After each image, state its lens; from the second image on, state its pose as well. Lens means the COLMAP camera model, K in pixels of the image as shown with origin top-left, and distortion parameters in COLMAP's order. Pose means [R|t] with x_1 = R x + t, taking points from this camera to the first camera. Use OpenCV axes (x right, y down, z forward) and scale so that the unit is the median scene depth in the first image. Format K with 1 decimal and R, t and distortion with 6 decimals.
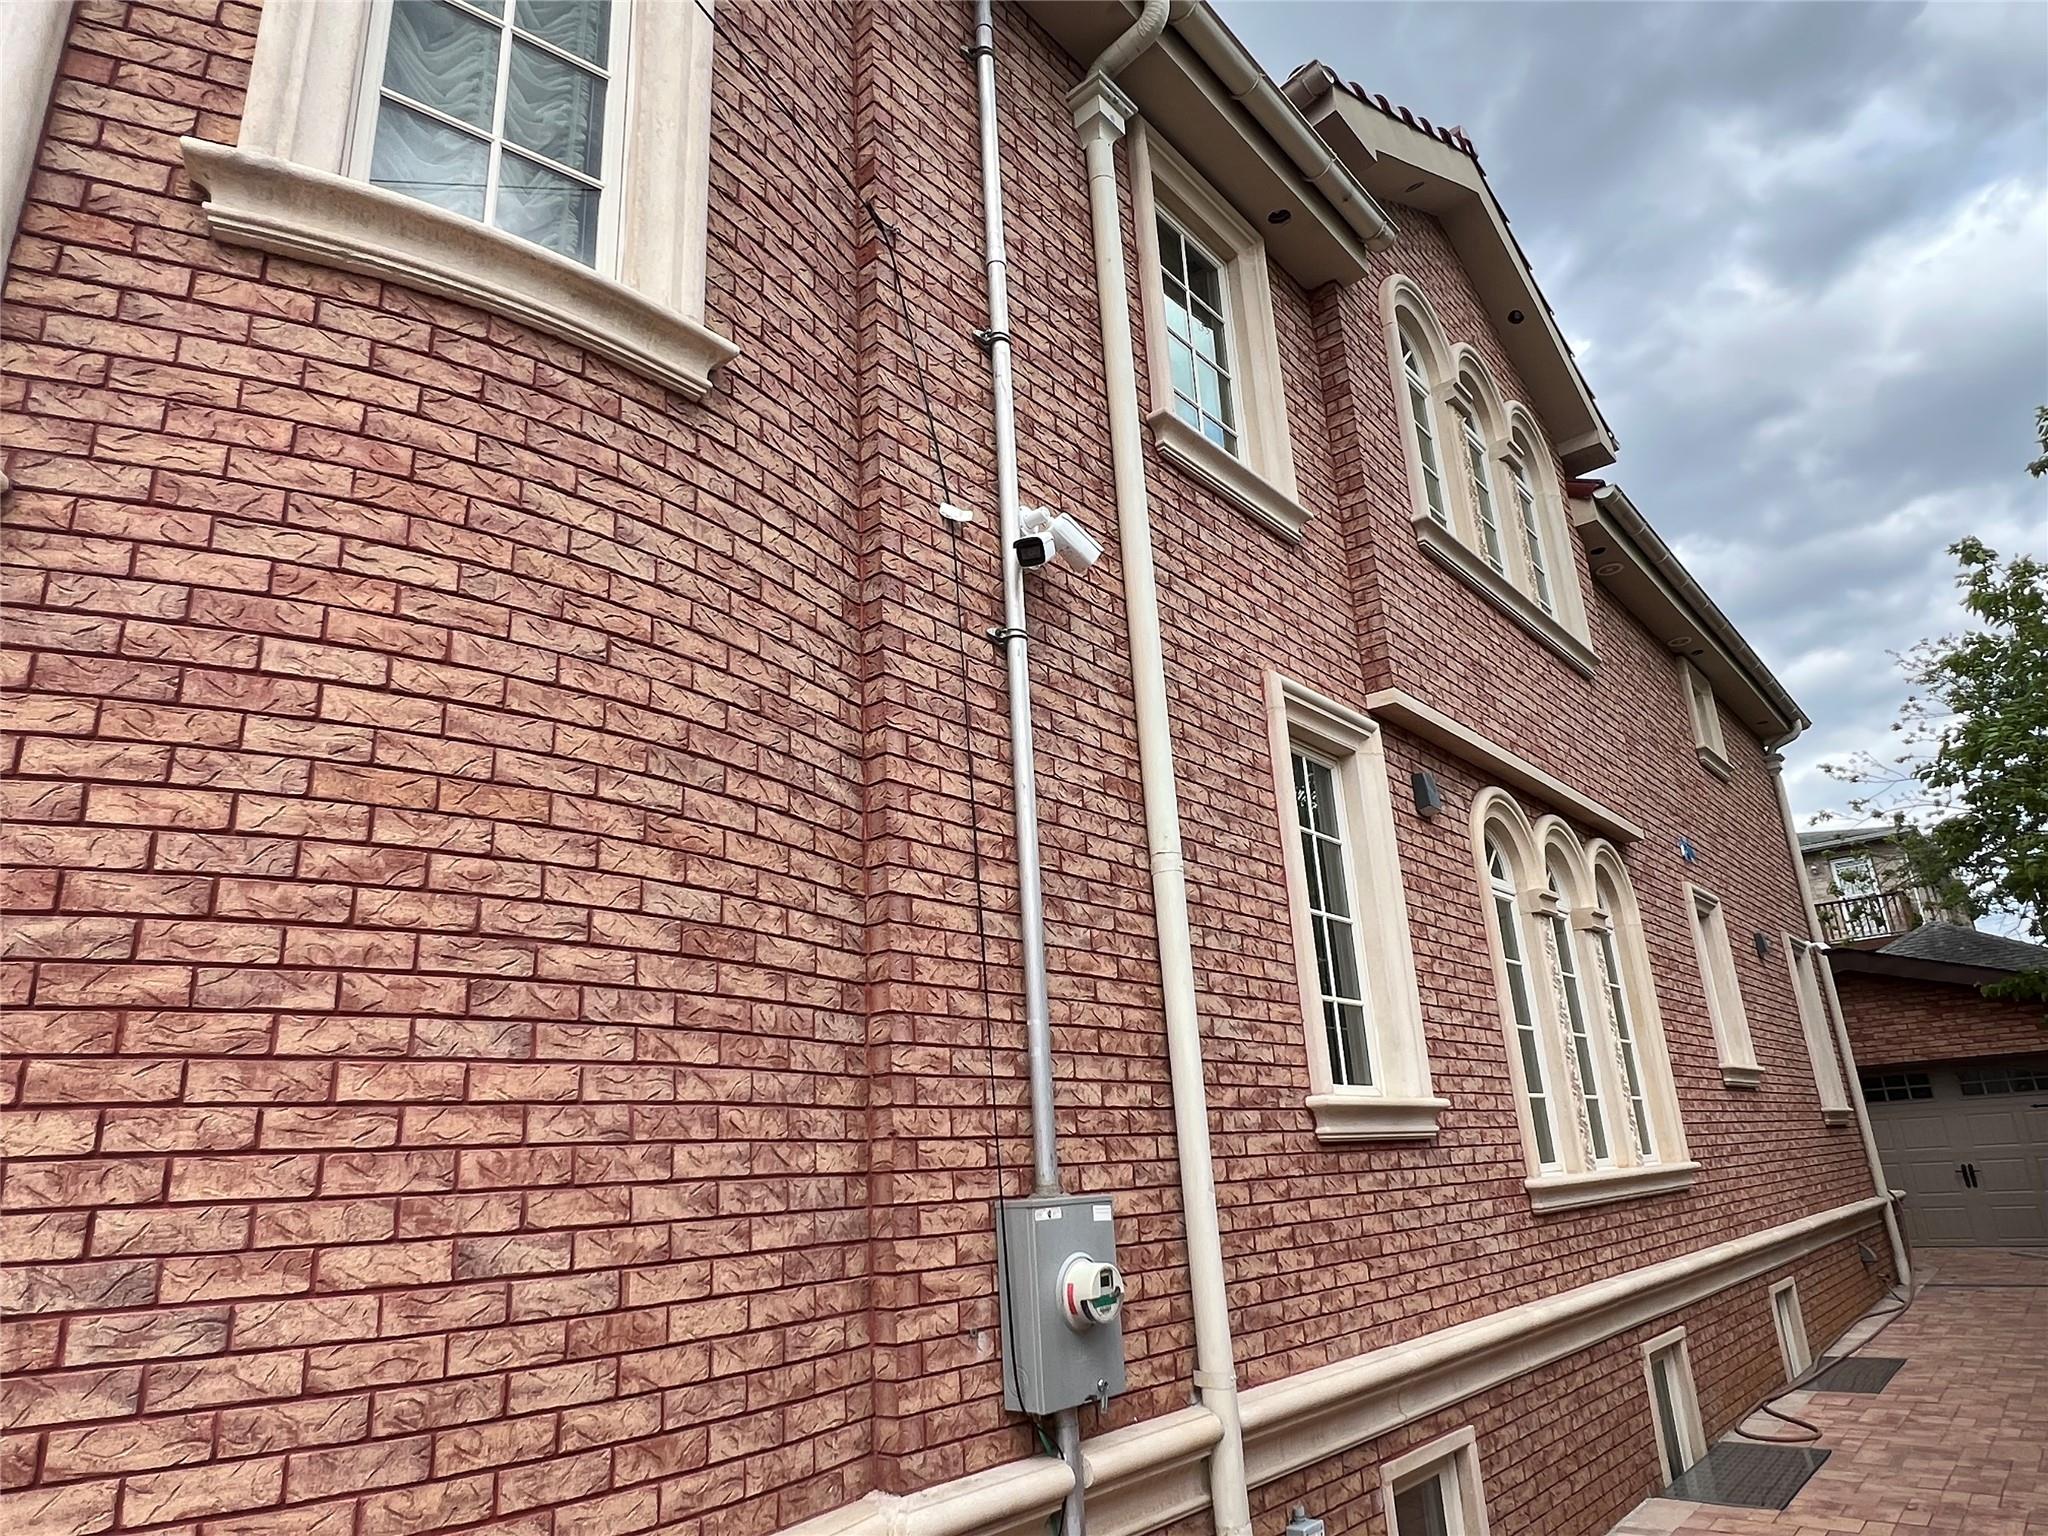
lens RADIAL K [[1199.5, 0, 1022.0], [0, 1199.5, 782.1], [0, 0, 1]] dist [-0.005567, 0.005924]
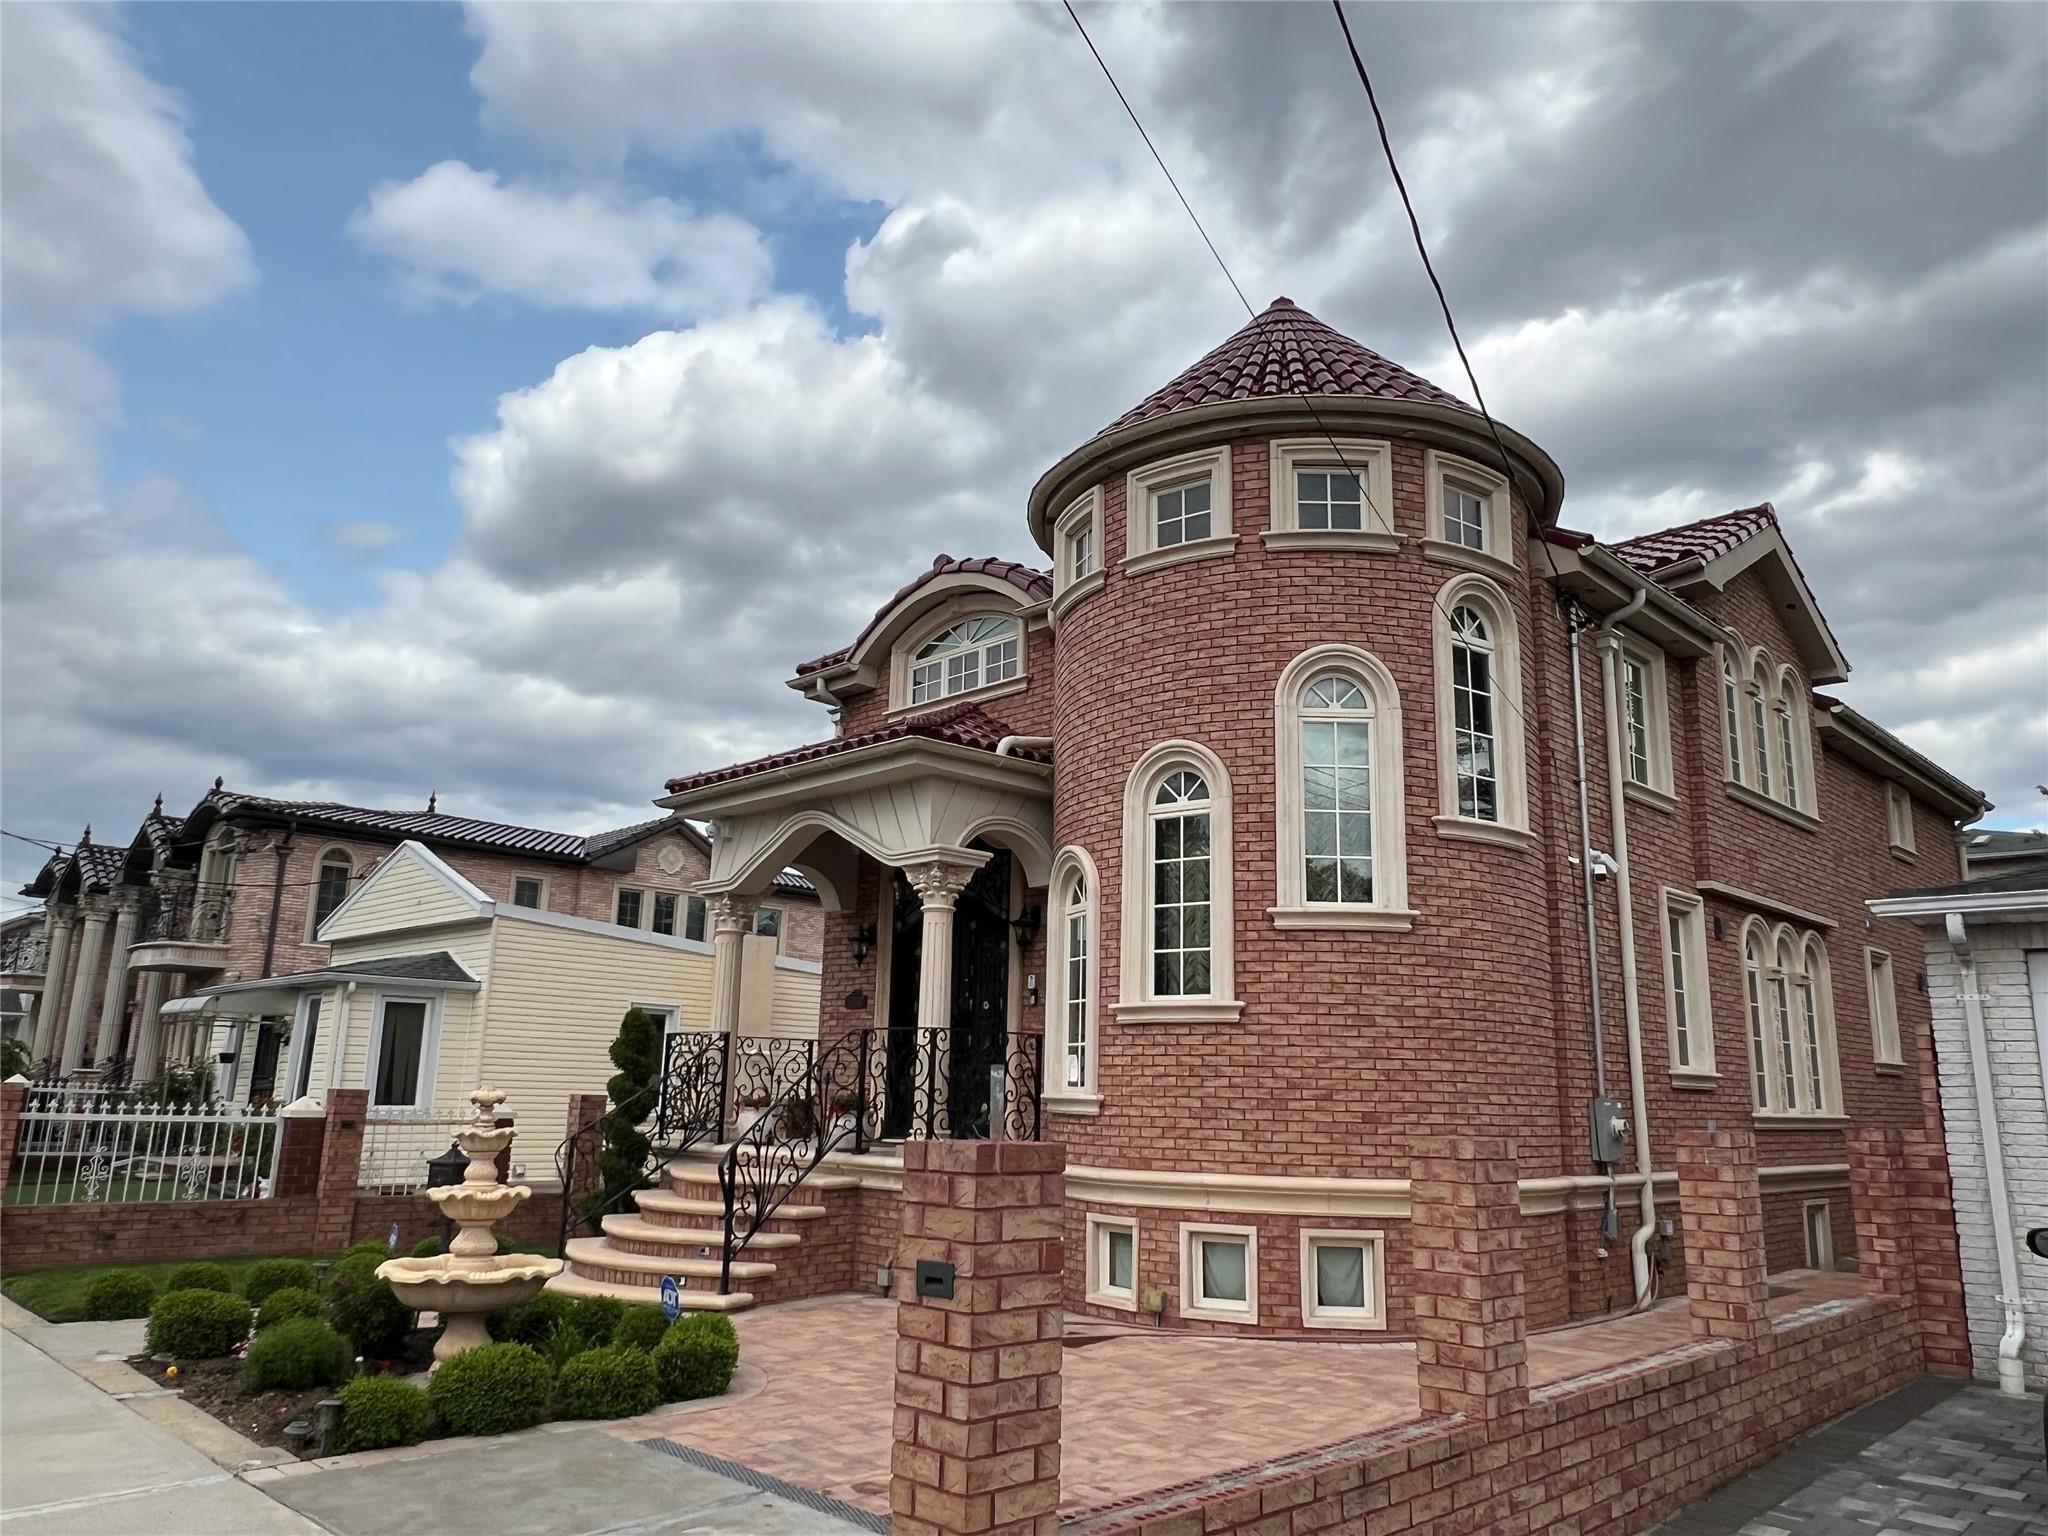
lens RADIAL K [[1430.4, 0, 1023.4], [0, 1430.4, 764.2], [0, 0, 1]] dist [-0.002692, 0.003981]
pose [[0.995705, 0.059572, -0.070870, -0.695612], [-0.053094, 0.994523, 0.090032, -0.424939], [0.075845, -0.085882, 0.993414, -1.501174]]
